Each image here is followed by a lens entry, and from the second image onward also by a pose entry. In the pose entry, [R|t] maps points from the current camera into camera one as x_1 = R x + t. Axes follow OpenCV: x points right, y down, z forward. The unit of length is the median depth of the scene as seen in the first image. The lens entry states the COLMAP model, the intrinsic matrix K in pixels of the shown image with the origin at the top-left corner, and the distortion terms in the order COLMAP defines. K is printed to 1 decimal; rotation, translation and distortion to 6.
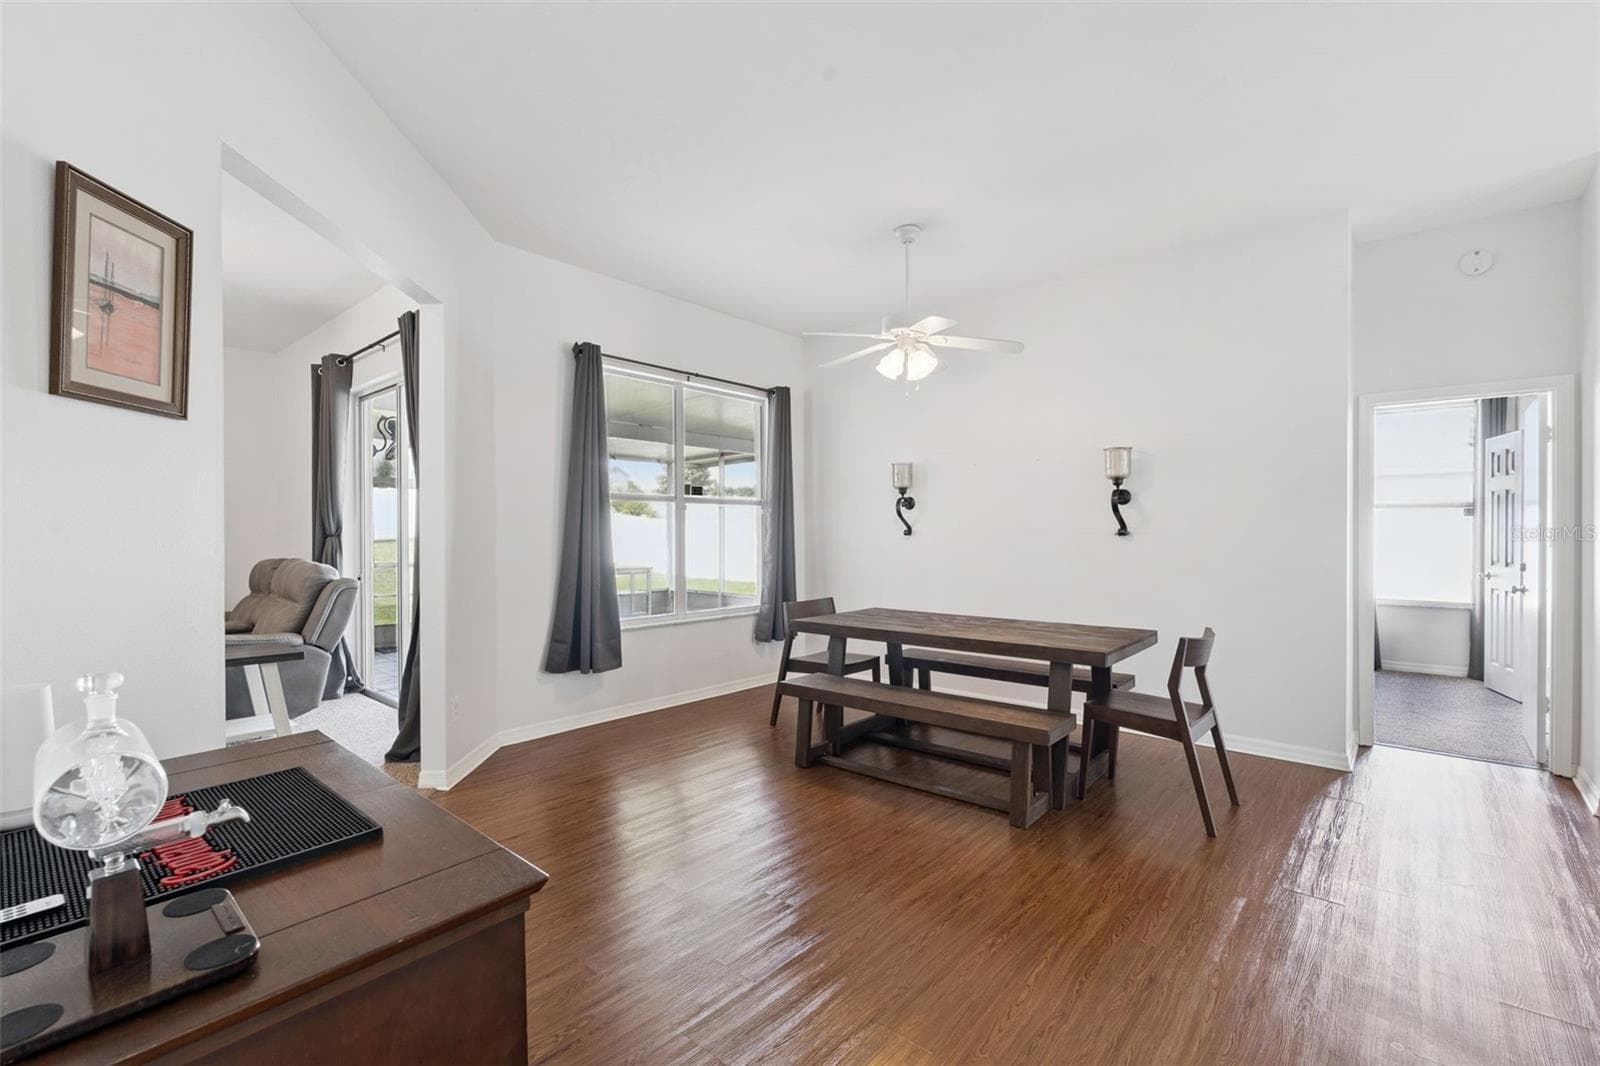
lens RADIAL K [[718.8, 0, 794.6], [0, 718.8, 530.6], [0, 0, 1]] dist [-0.000602, -0.000379]
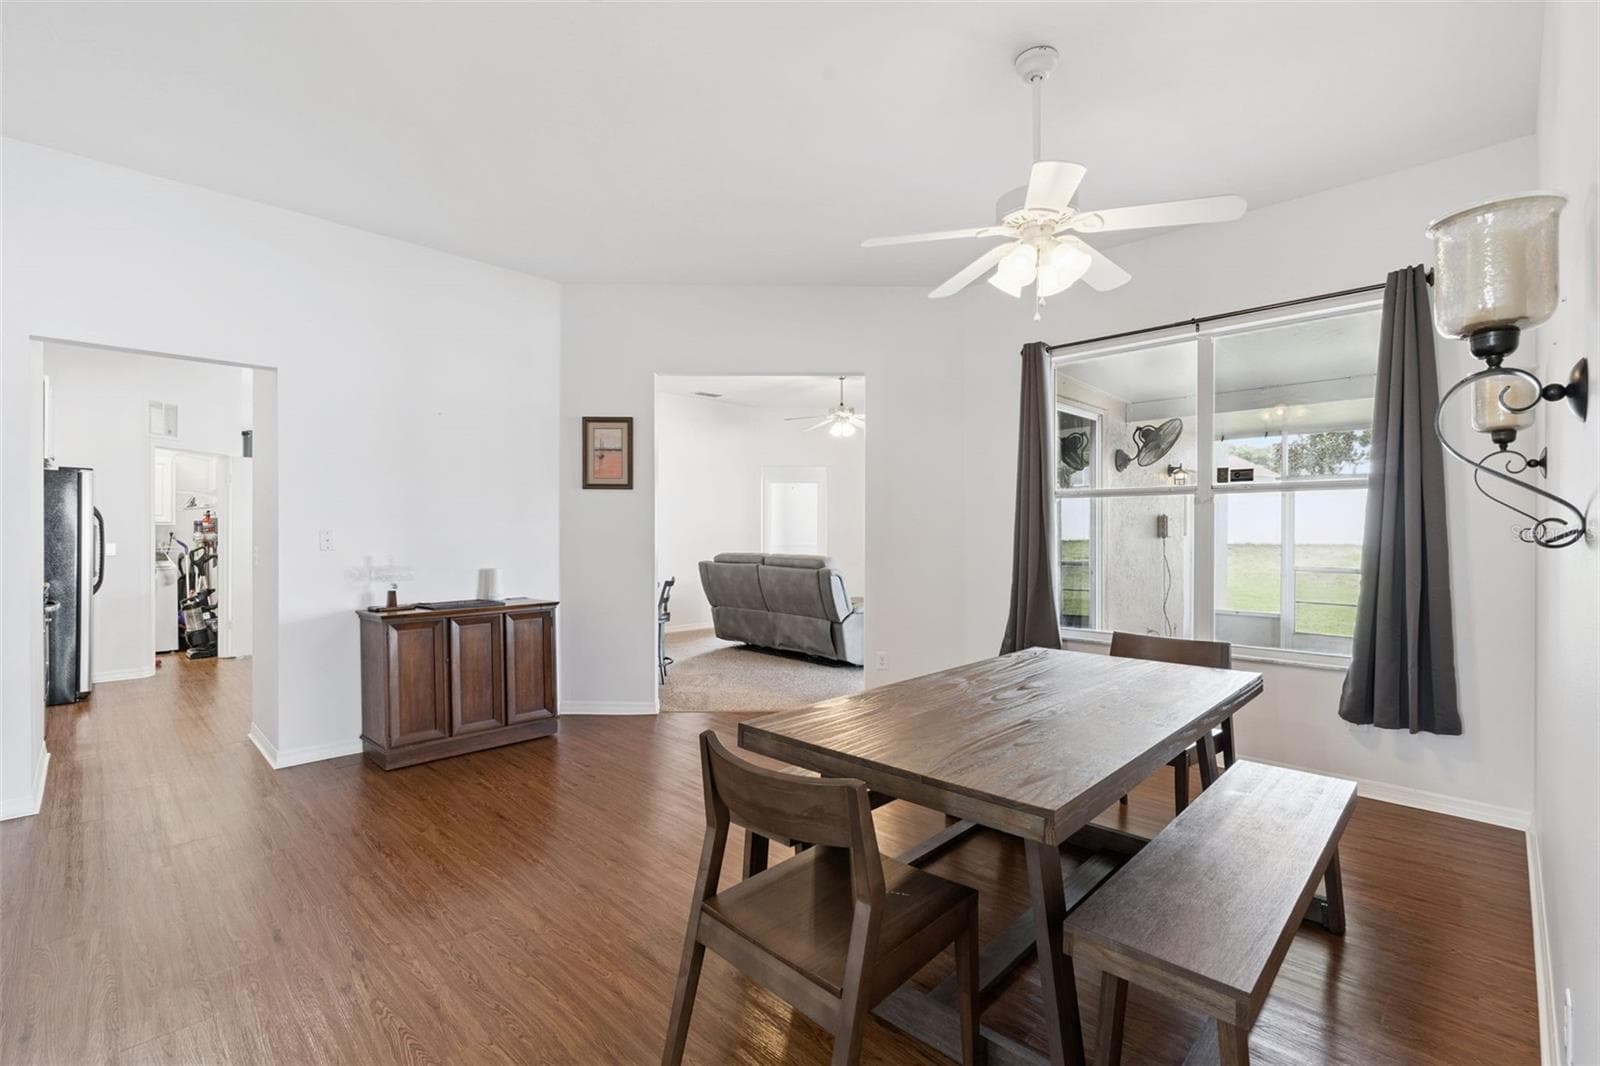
lens RADIAL K [[696.1, 0, 800.0], [0, 696.1, 533.0], [0, 0, 1]] dist [-0.001147, -0.000152]
pose [[-0.056619, 0.004110, -0.998387, 0.596975], [-0.000750, 0.999991, 0.004159, -0.001302], [0.998396, 0.000984, -0.056616, 0.624135]]
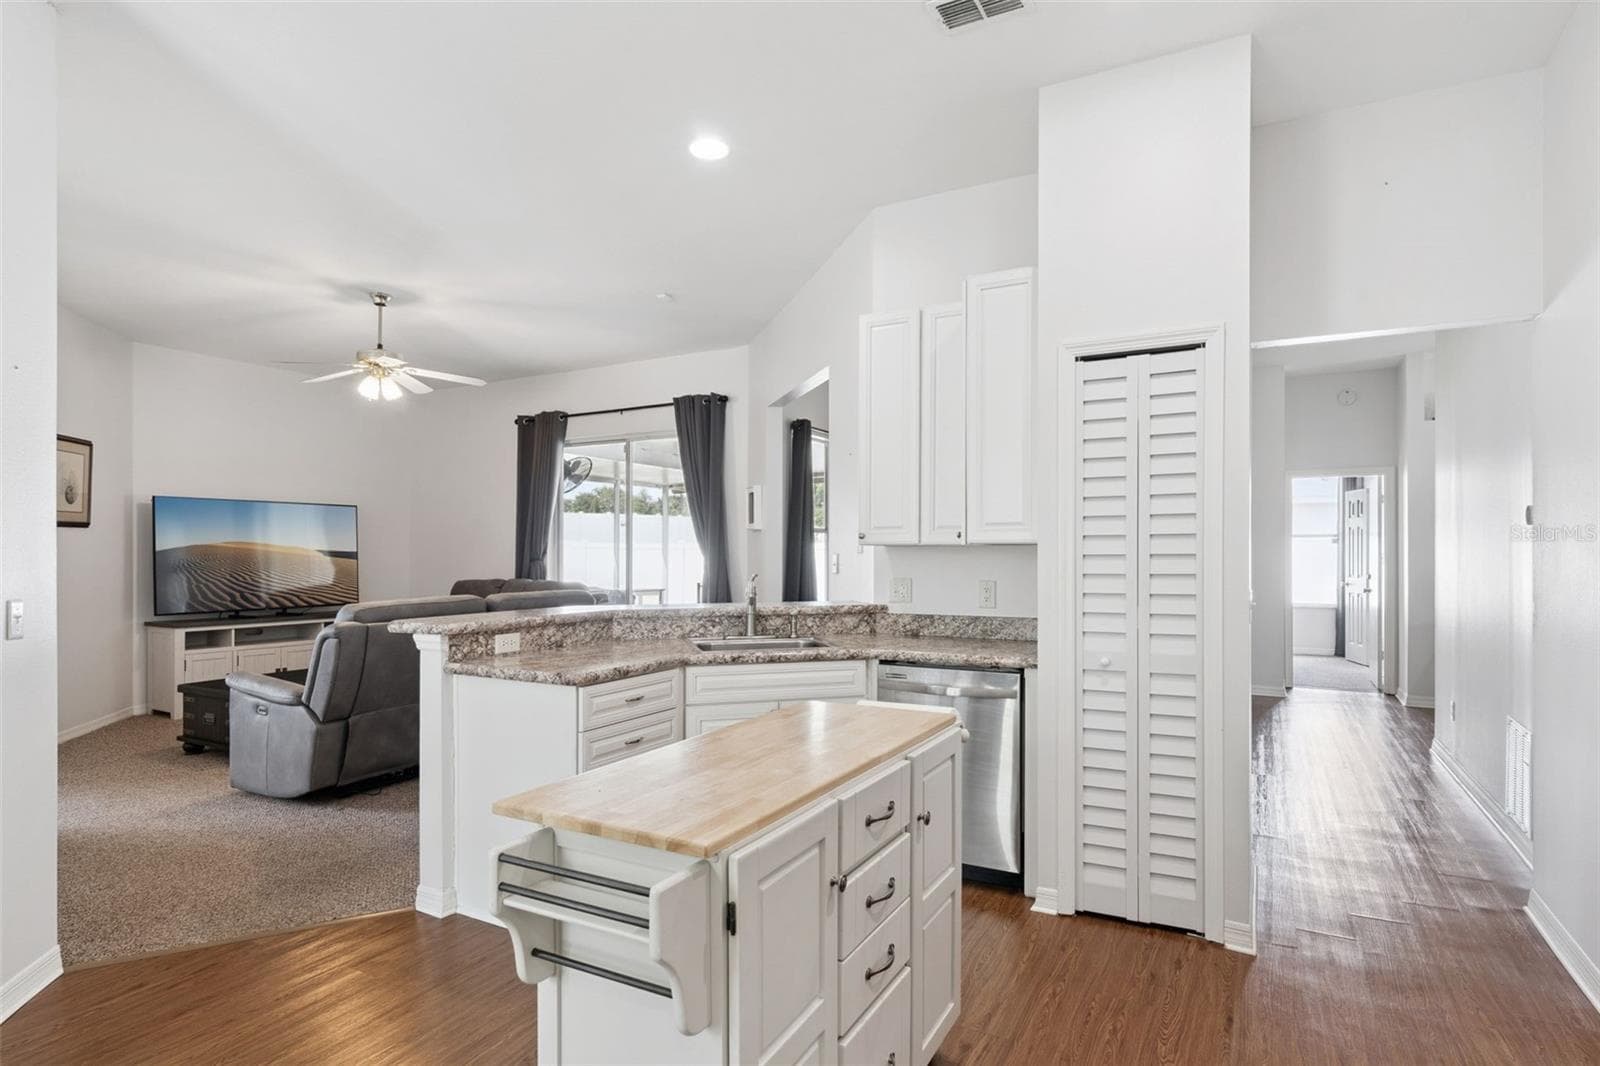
lens RADIAL K [[861.4, 0, 796.9], [0, 861.4, 544.3], [0, 0, 1]] dist [-0.001255, -0.000226]
pose [[0.976340, 0.000795, 0.216239, -0.698532], [0.001207, 0.999958, -0.009122, -0.006535], [-0.216237, 0.009167, 0.976298, -0.648474]]
